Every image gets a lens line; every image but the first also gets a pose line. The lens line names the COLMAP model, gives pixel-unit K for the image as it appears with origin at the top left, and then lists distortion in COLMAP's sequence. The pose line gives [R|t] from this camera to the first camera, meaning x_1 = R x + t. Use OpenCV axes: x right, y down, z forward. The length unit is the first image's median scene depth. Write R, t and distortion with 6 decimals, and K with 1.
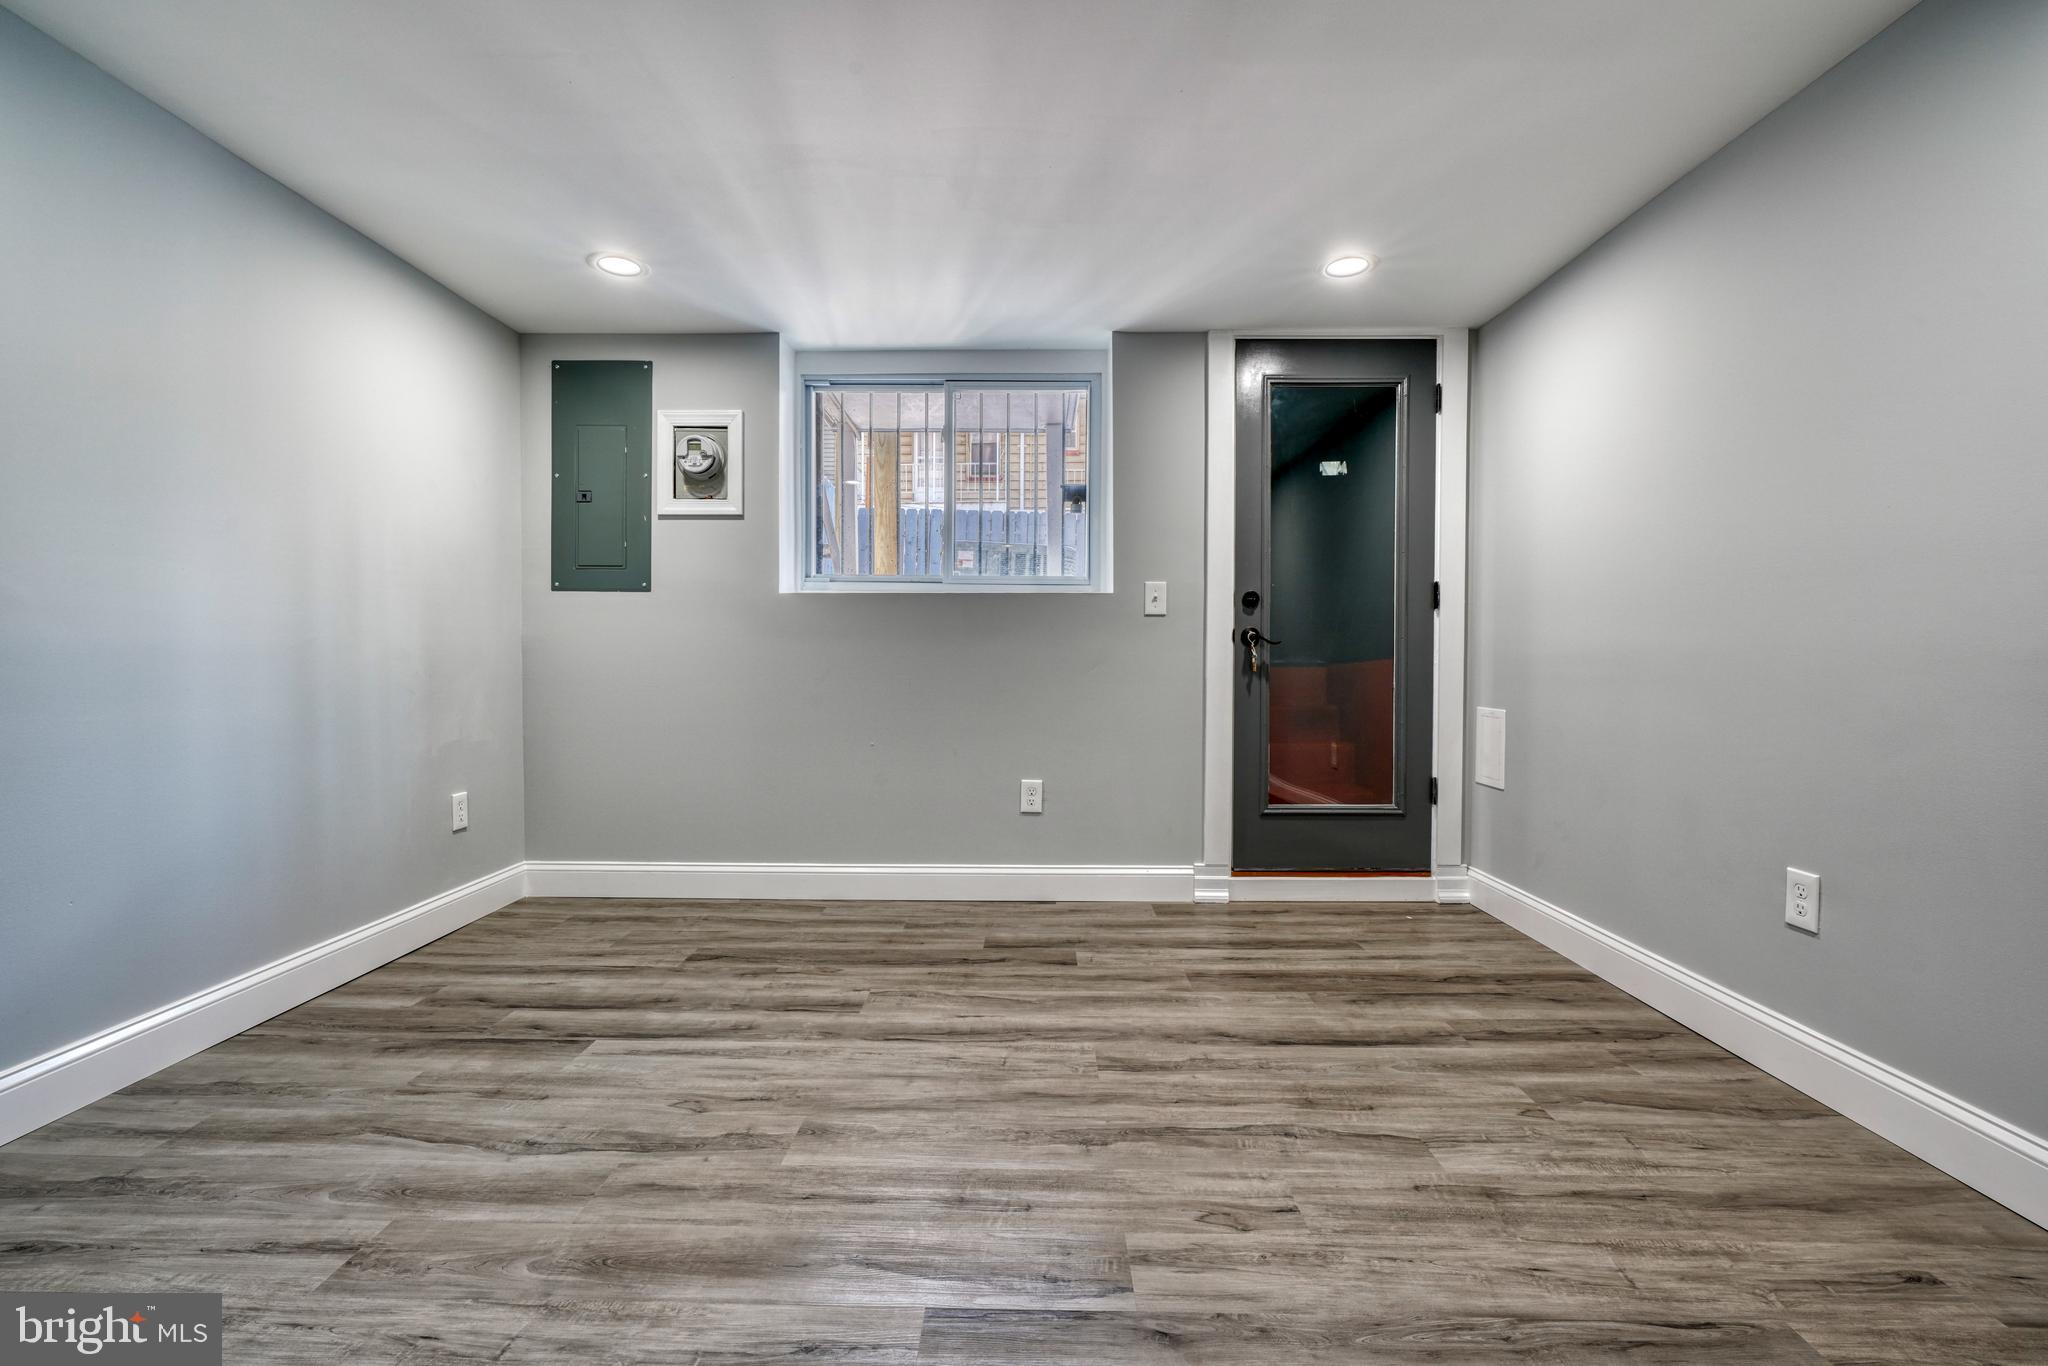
lens RADIAL K [[927.0, 0, 1010.6], [0, 927.0, 684.1], [0, 0, 1]] dist [-0.013248, 0.006507]
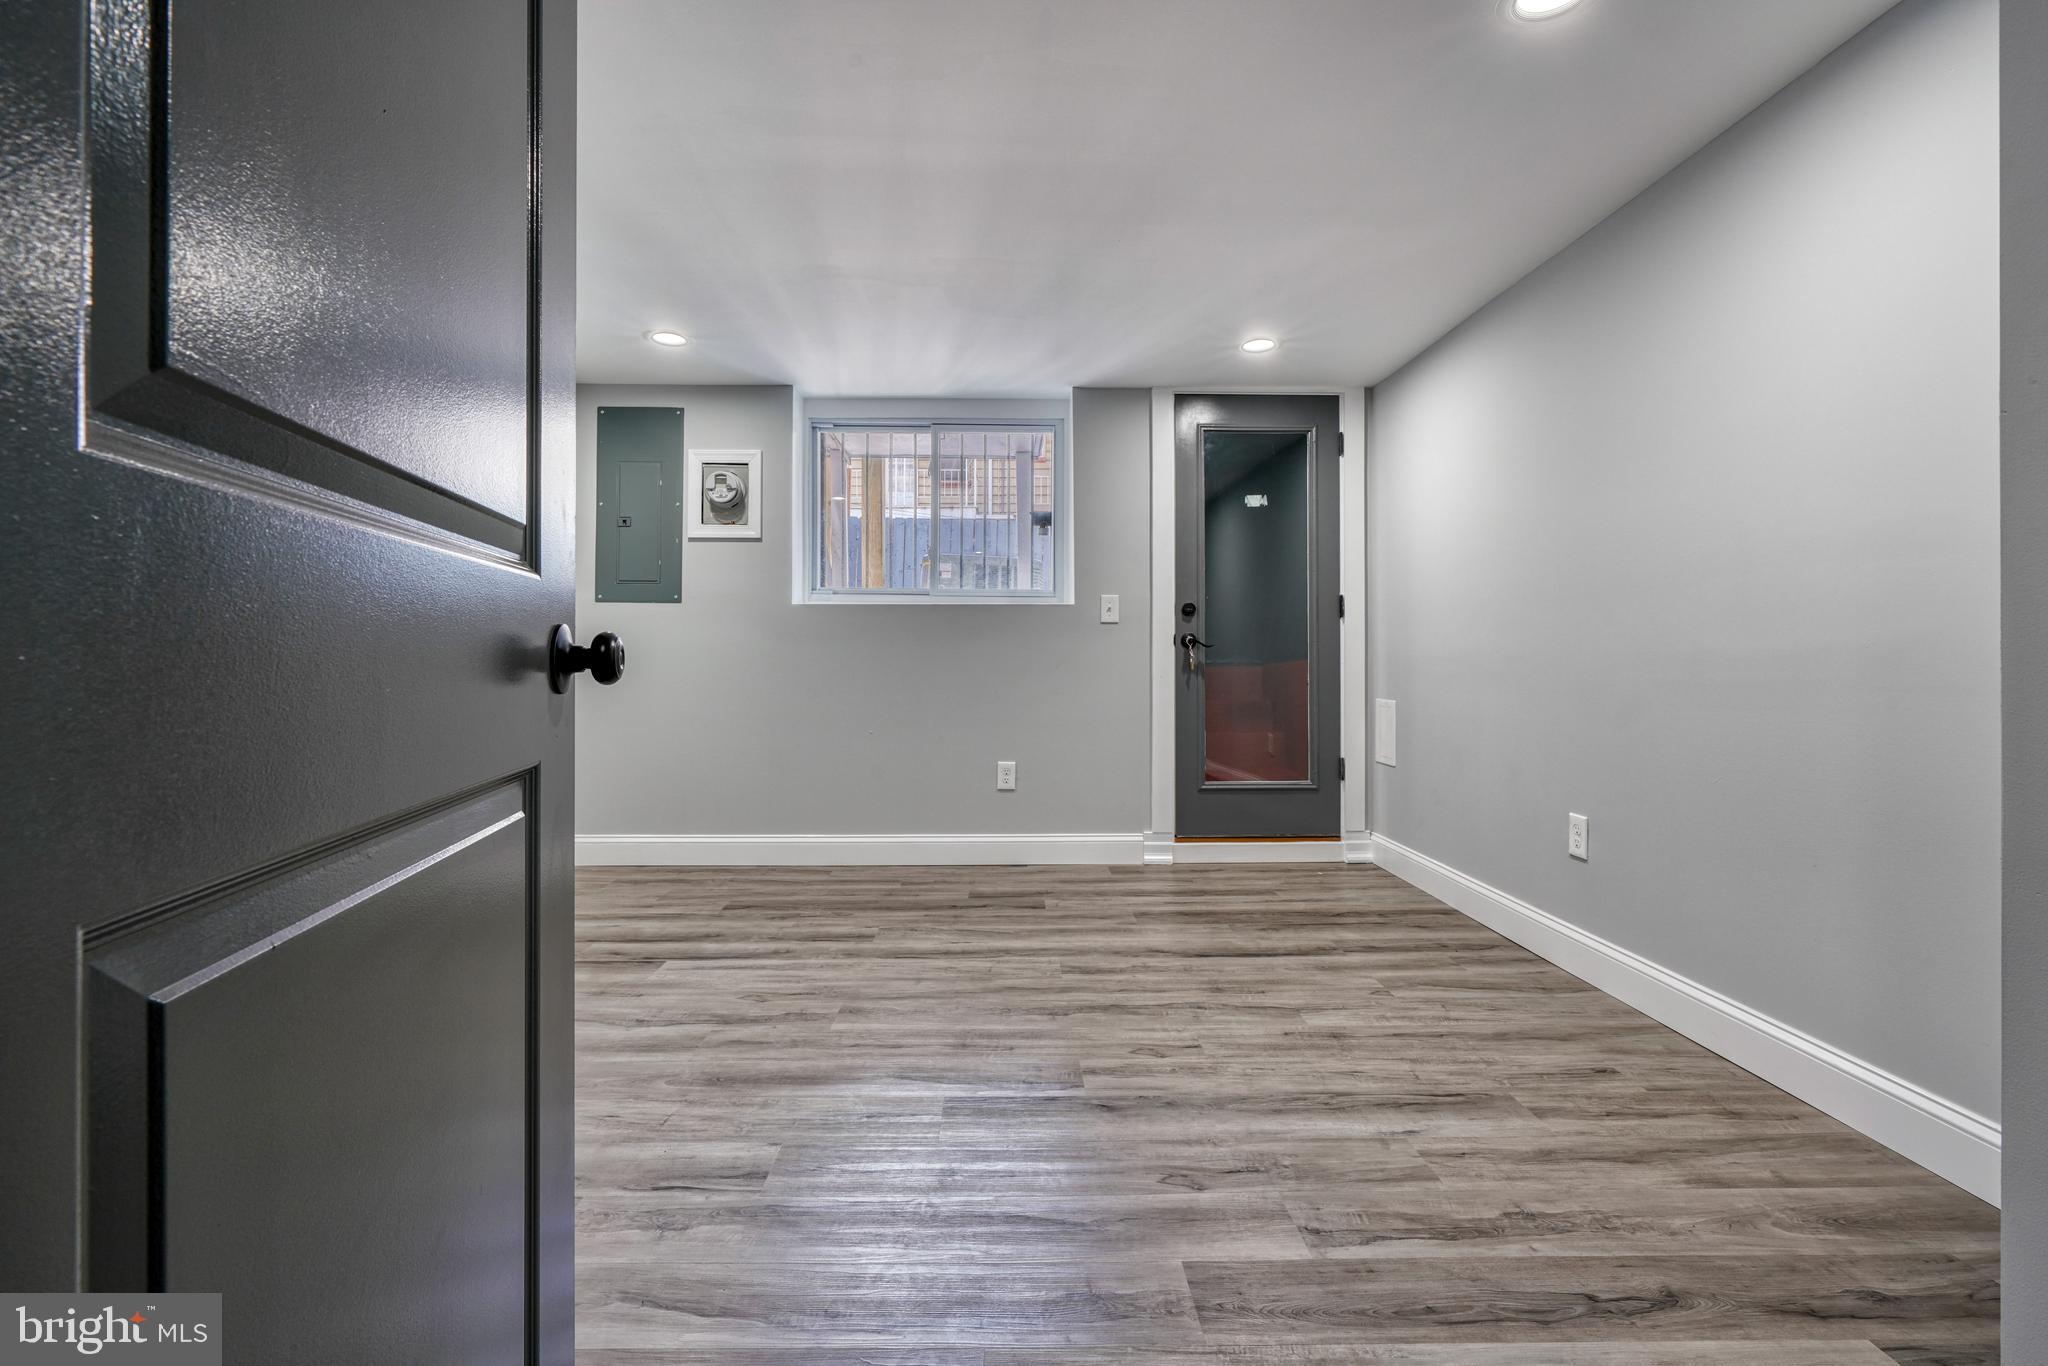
lens RADIAL K [[936.3, 0, 1007.8], [0, 936.3, 666.6], [0, 0, 1]] dist [-0.013733, 0.006323]
pose [[0.999472, -0.002406, 0.032402, -0.019647], [0.003028, 0.999812, -0.019166, 0.006475], [-0.032350, 0.019254, 0.999291, -0.274598]]
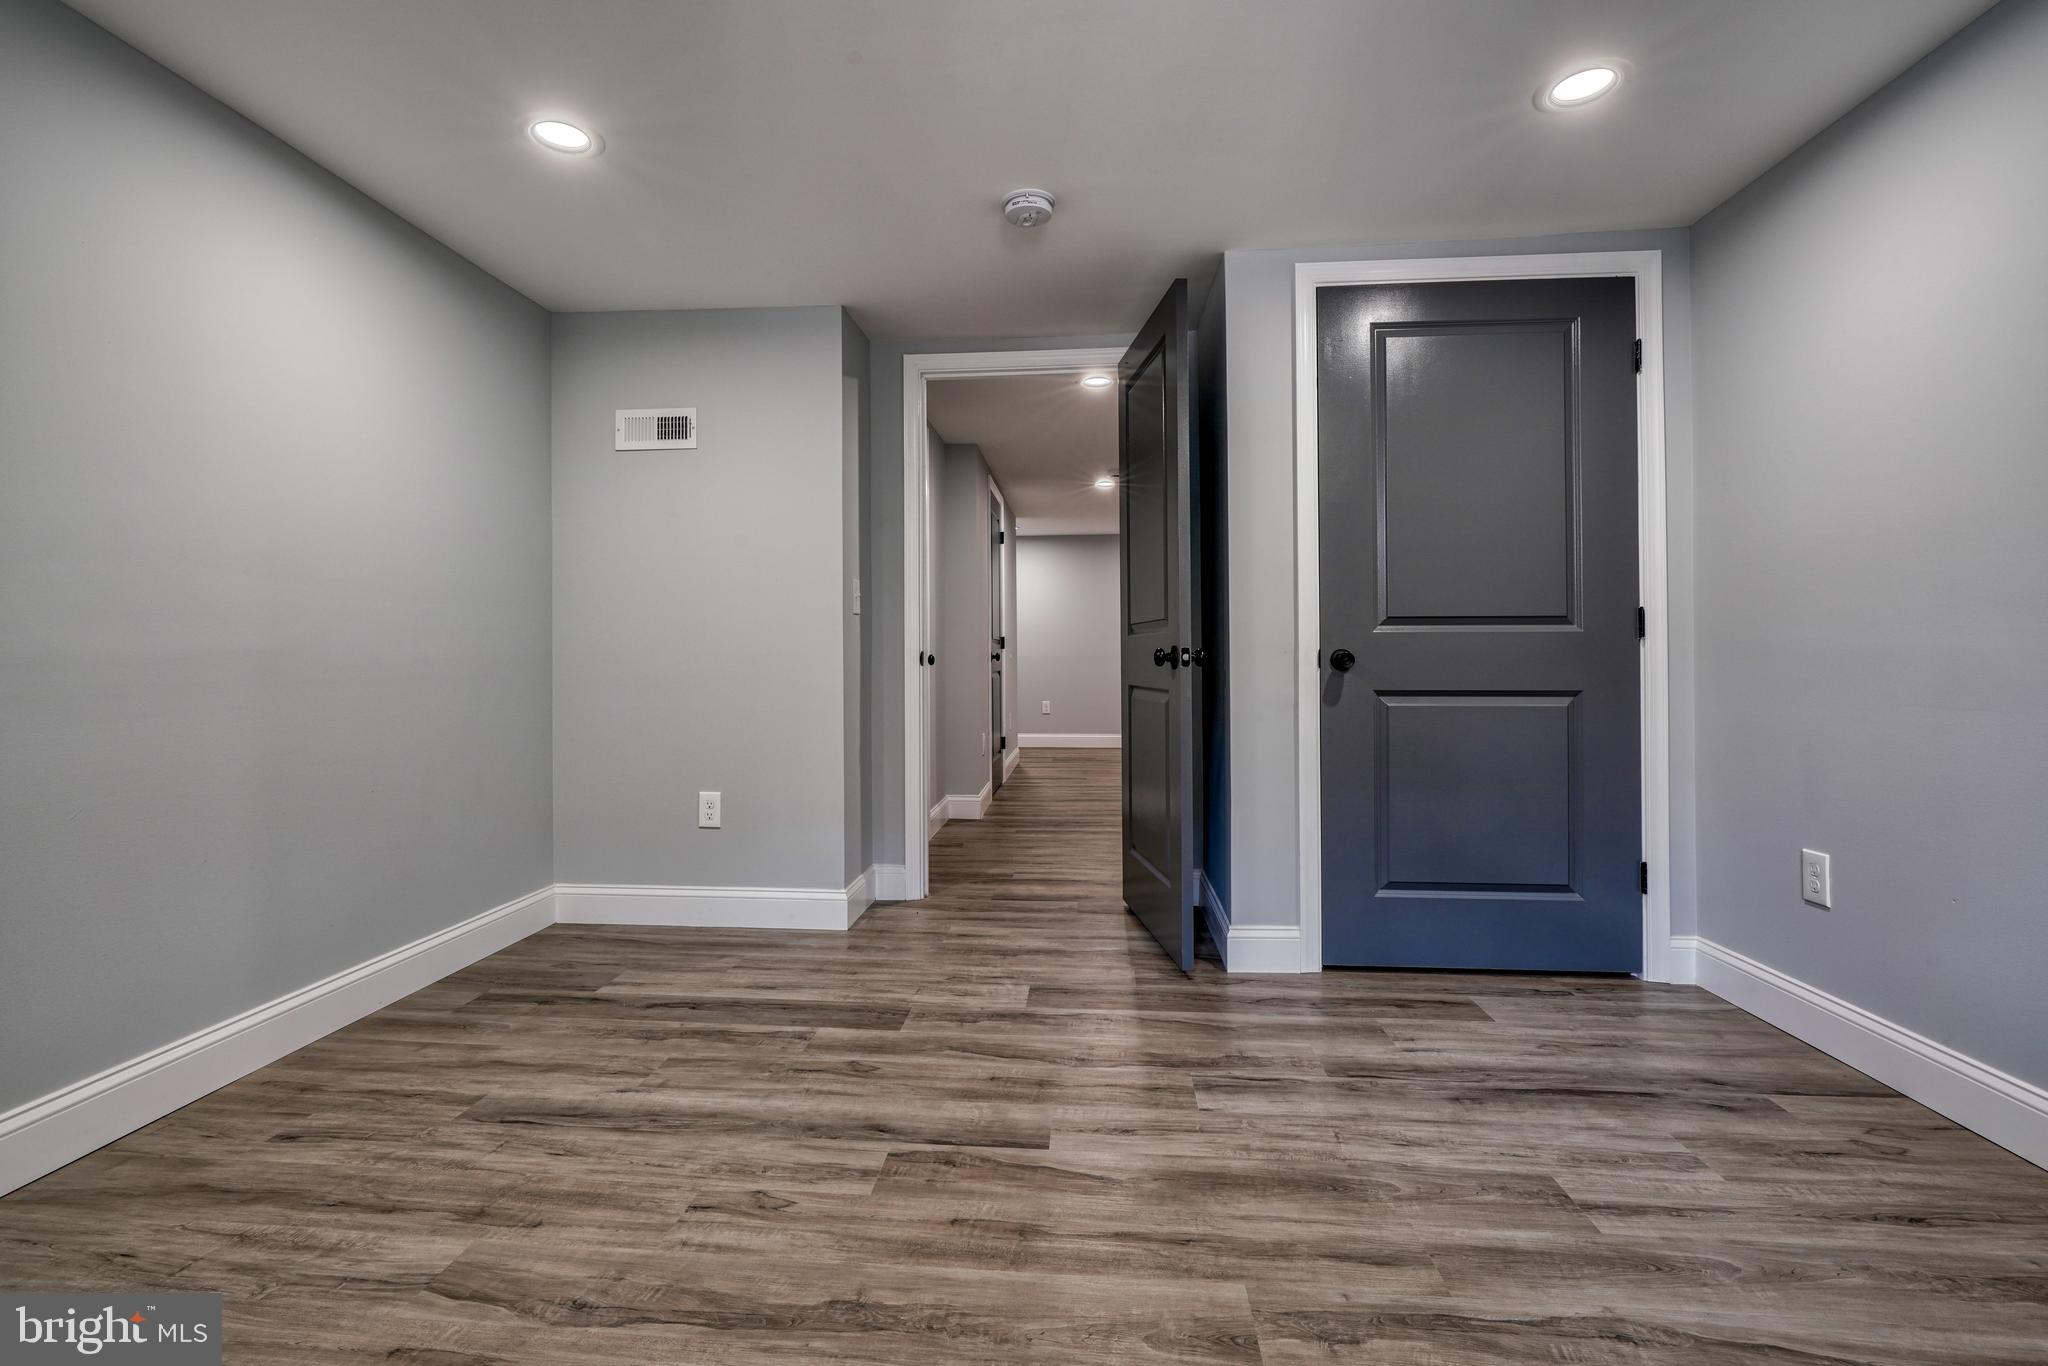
lens RADIAL K [[940.8, 0, 1022.6], [0, 940.8, 662.8], [0, 0, 1]] dist [-0.017030, 0.008279]
pose [[-0.998734, 0.000101, 0.050307, -0.064555], [0.001786, 0.999439, 0.033446, -0.036162], [-0.050275, 0.033493, -0.998174, 1.227451]]
